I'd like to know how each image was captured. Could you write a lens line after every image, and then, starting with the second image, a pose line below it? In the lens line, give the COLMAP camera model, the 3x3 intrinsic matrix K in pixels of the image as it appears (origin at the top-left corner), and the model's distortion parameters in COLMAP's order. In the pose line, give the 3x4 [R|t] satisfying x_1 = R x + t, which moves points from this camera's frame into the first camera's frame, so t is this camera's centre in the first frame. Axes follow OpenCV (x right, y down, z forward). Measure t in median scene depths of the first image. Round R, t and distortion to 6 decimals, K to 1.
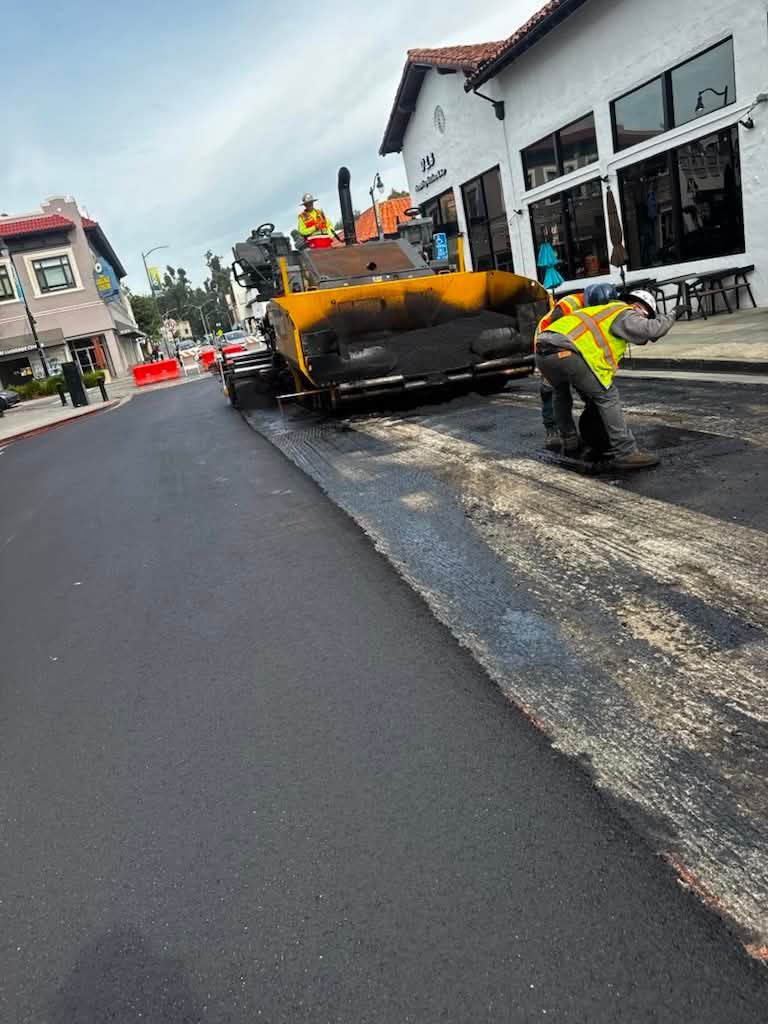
lens RADIAL K [[773.3, 0, 384.0], [0, 773.3, 512.0], [0, 0, 1]] dist [-0.031957, 0.134348]
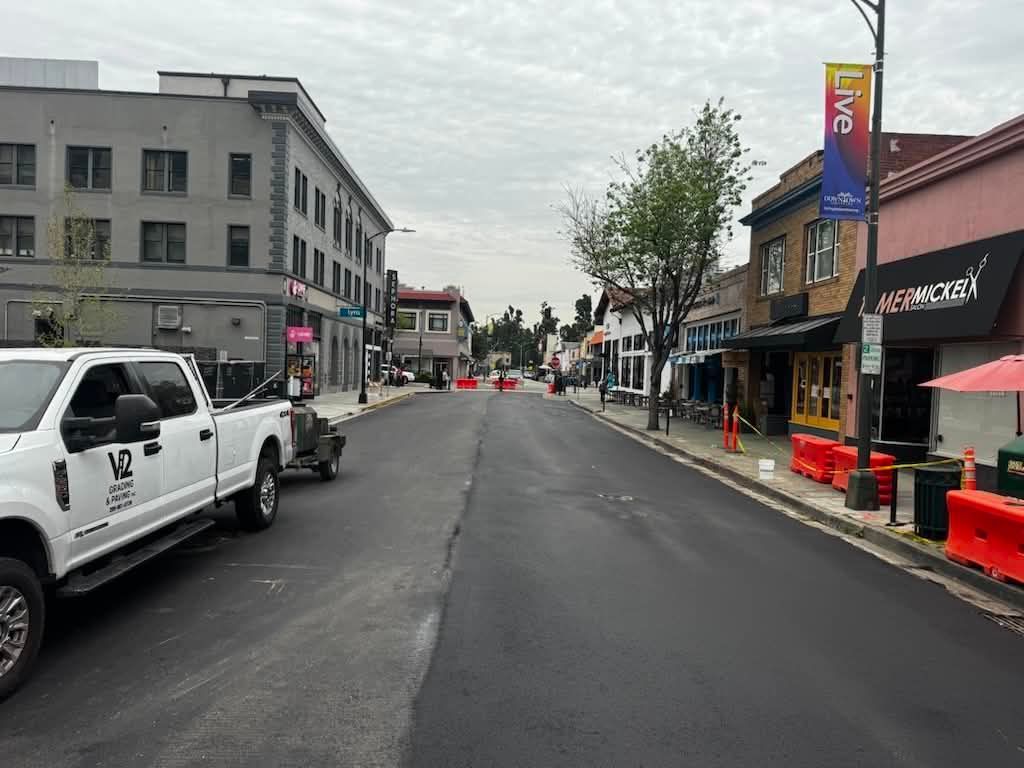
lens RADIAL K [[741.1, 0, 512.0], [0, 741.1, 384.0], [0, 0, 1]] dist [0.108032, -0.001029]
pose [[0.943136, 0.235977, -0.234115, 0.175385], [-0.281998, 0.940881, -0.187669, 0.105968], [0.175989, 0.243017, 0.953924, -0.571864]]
